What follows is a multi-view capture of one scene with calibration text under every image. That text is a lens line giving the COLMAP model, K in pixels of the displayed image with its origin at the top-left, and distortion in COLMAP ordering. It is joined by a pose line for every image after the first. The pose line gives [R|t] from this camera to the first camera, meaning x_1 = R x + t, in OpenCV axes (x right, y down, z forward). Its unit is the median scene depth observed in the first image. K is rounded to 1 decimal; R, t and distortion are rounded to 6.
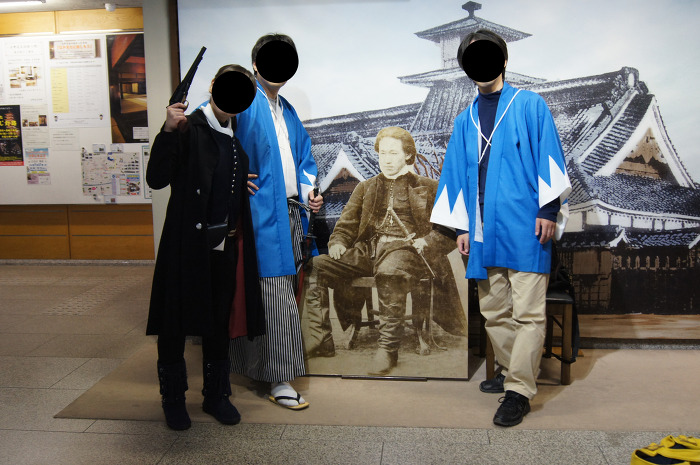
lens RADIAL K [[739.3, 0, 350.0], [0, 739.3, 233.2], [0, 0, 1]] dist [-0.054493, 0.000000]
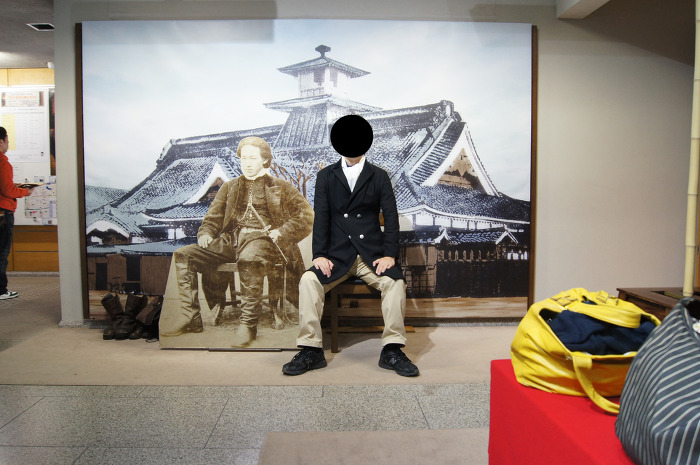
lens RADIAL K [[546.5, 0, 349.0], [0, 546.5, 232.0], [0, 0, 1]] dist [-0.096802, 0.044511]
pose [[0.990700, 0.007300, 0.135866, 0.086264], [0.003255, 0.997002, -0.077302, 0.072682], [-0.136023, 0.077025, 0.987707, 0.107954]]
